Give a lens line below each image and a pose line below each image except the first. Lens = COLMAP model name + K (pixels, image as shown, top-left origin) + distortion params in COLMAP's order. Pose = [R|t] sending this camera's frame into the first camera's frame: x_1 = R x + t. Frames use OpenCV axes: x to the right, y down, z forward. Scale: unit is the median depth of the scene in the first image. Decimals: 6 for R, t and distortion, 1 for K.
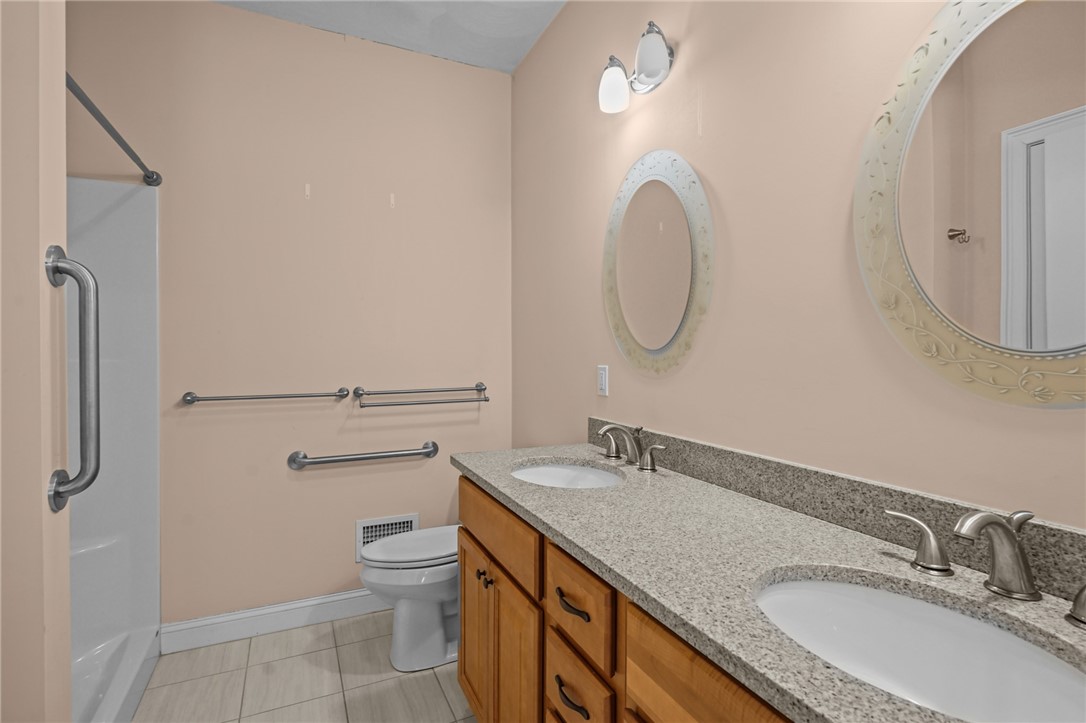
lens RADIAL K [[540.8, 0, 539.6], [0, 540.8, 359.5], [0, 0, 1]] dist [-0.075426, 0.038729]
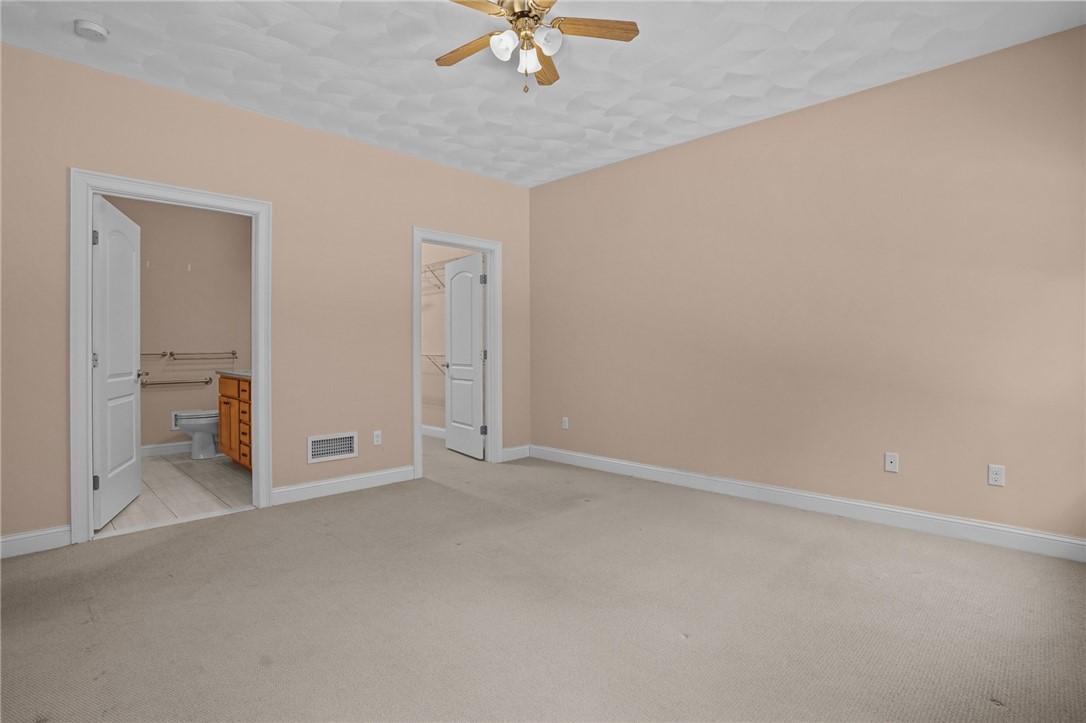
lens RADIAL K [[540.8, 0, 539.6], [0, 540.8, 359.5], [0, 0, 1]] dist [-0.075426, 0.038729]
pose [[0.936389, 0.000558, 0.350964, 0.324373], [-0.005253, 0.999909, 0.012427, 0.050234], [-0.350925, -0.013481, 0.936307, -1.581000]]
